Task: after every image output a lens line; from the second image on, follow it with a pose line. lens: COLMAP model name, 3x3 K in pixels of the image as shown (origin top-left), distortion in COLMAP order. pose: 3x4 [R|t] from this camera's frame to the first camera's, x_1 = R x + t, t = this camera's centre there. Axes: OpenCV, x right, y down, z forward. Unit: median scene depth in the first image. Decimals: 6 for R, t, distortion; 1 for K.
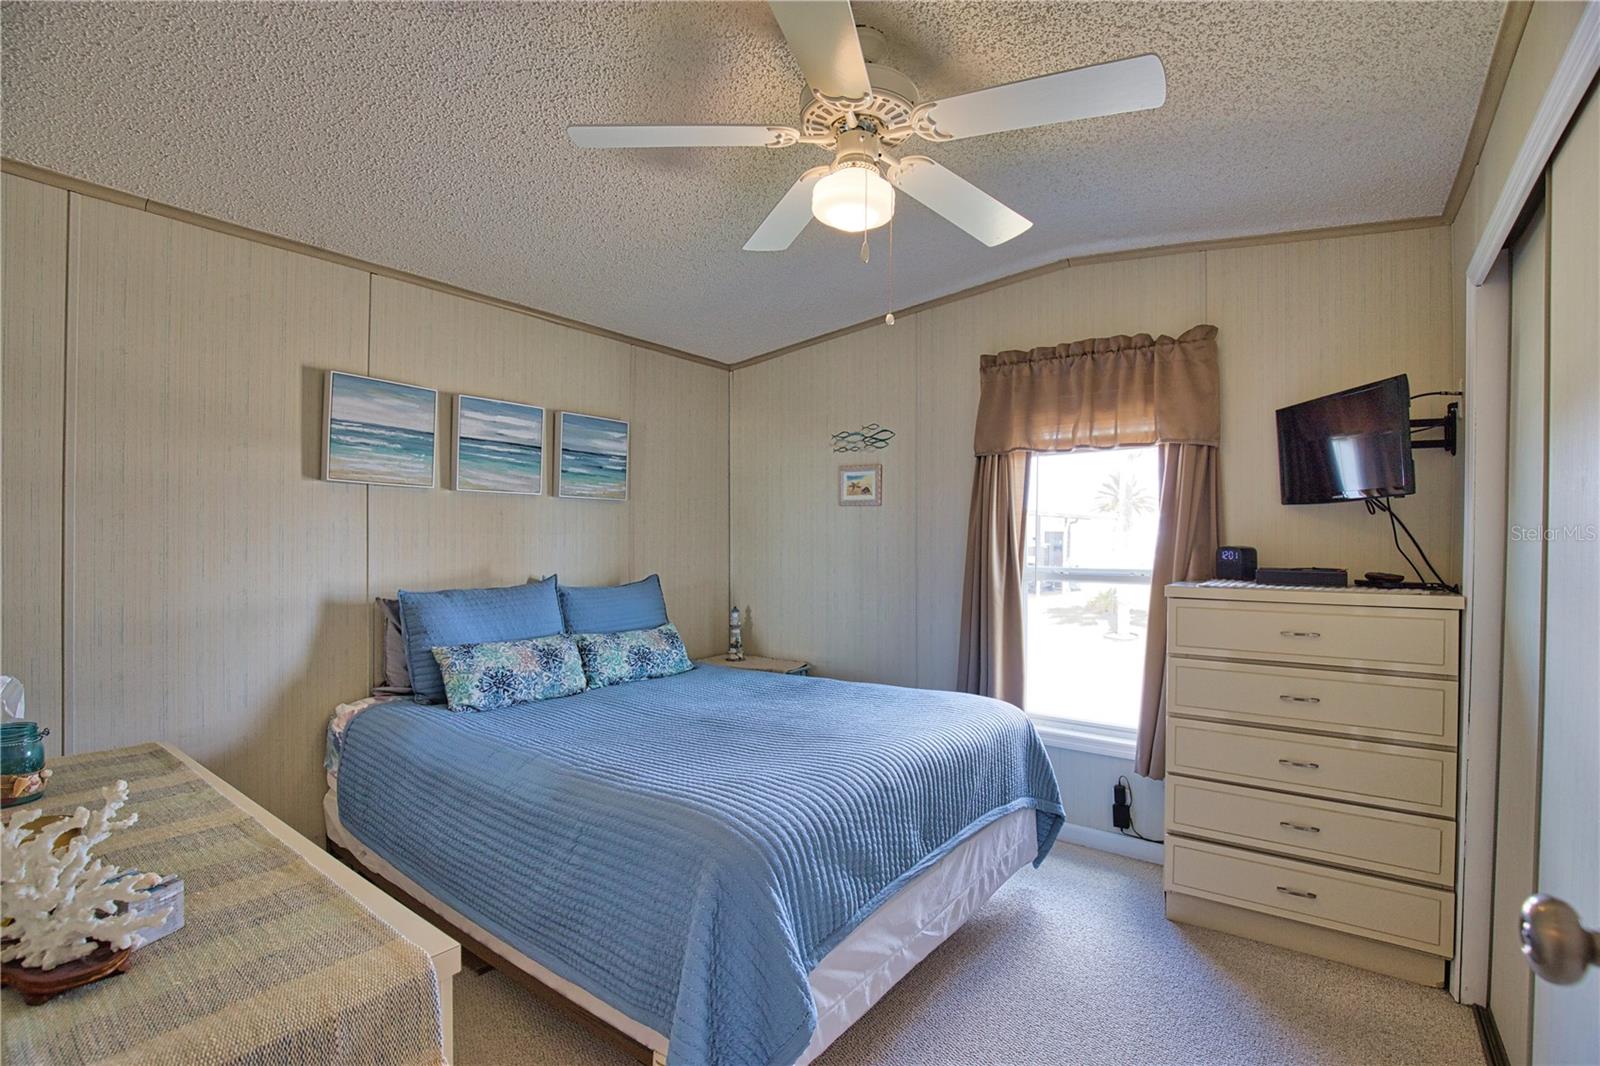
lens RADIAL K [[731.5, 0, 811.1], [0, 731.5, 541.6], [0, 0, 1]] dist [-0.033940, 0.007162]
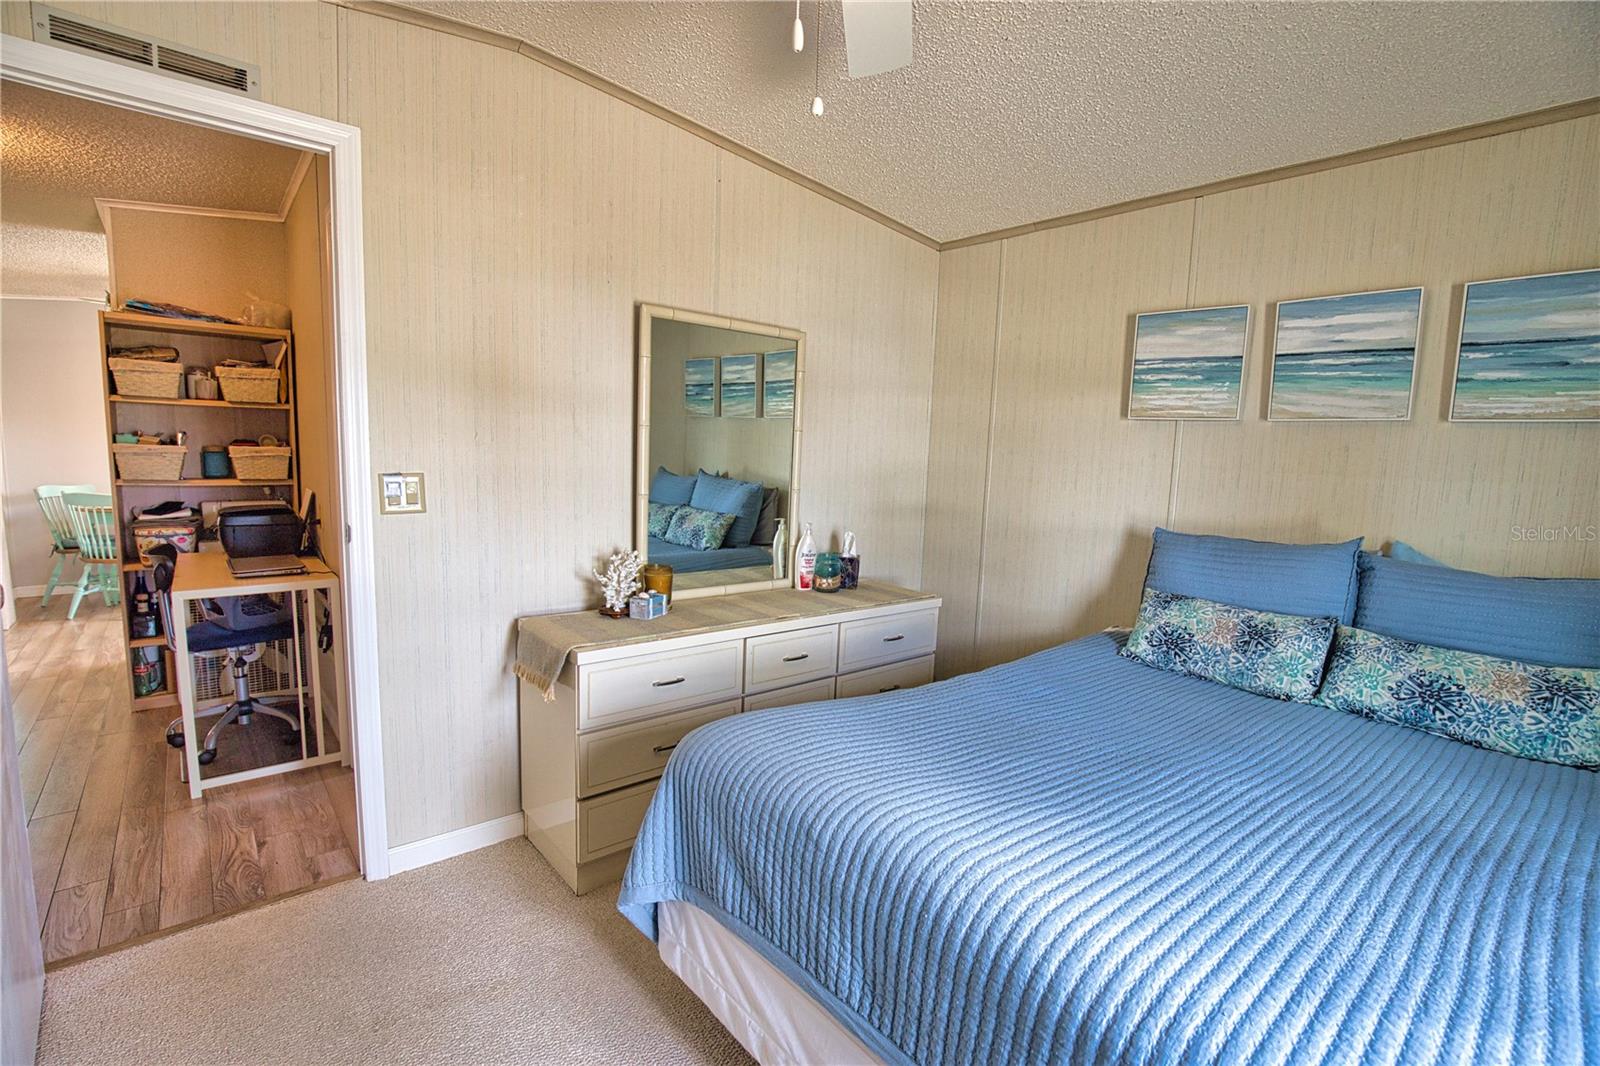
lens RADIAL K [[731.5, 0, 811.1], [0, 731.5, 541.6], [0, 0, 1]] dist [-0.033940, 0.007162]
pose [[-0.221462, 0.095081, -0.970523, 0.468453], [-0.051125, 0.992735, 0.108923, 0.002904], [0.973828, 0.073741, -0.214992, 0.727134]]
